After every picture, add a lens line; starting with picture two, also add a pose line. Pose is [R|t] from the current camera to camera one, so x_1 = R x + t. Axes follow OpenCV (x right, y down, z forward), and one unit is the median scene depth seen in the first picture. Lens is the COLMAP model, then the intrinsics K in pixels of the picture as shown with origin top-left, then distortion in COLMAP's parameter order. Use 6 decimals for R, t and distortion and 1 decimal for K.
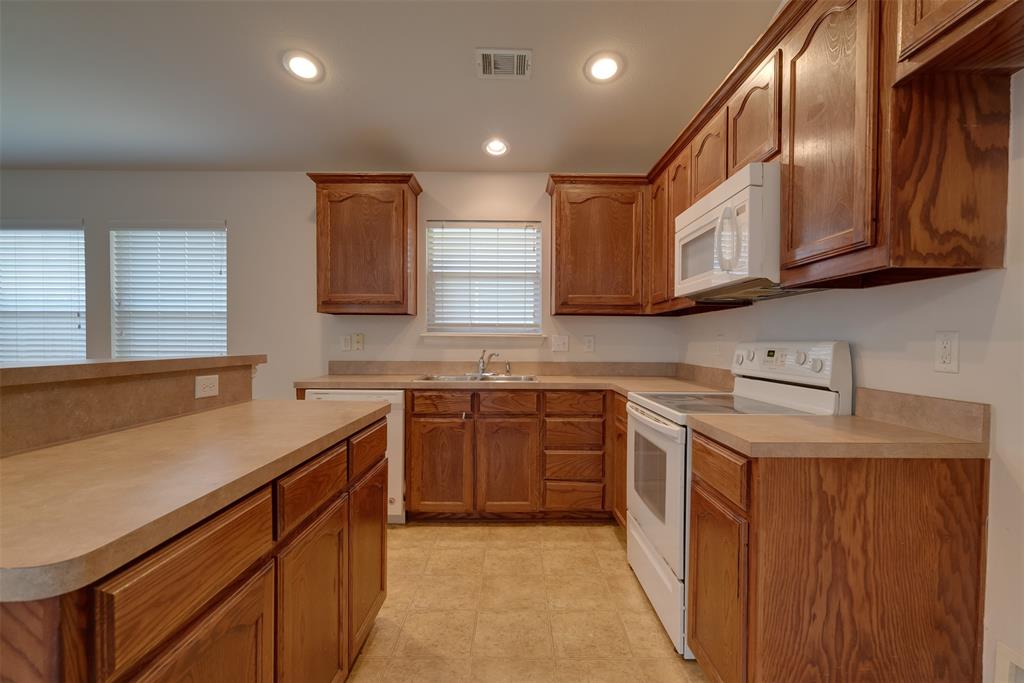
lens RADIAL K [[477.1, 0, 517.8], [0, 477.1, 343.6], [0, 0, 1]] dist [-0.001877, -0.000070]
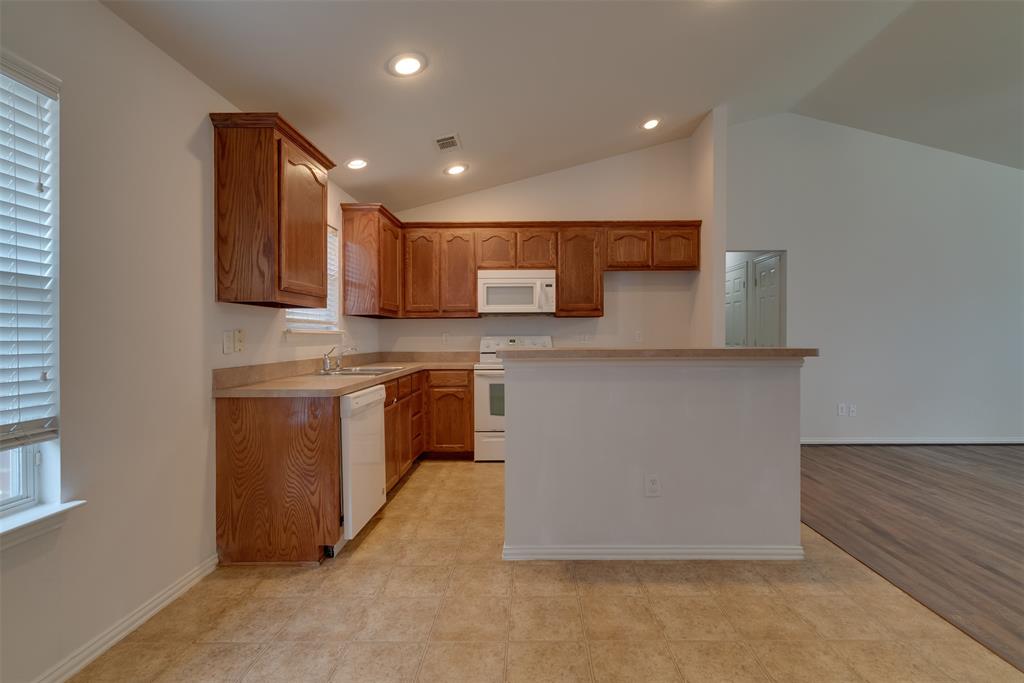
lens RADIAL K [[477.1, 0, 517.8], [0, 477.1, 343.6], [0, 0, 1]] dist [-0.001877, -0.000070]
pose [[0.026732, -0.022769, 0.999383, -1.205467], [0.010069, 0.999696, 0.022506, -0.012411], [-0.999592, 0.009461, 0.026953, 0.629805]]
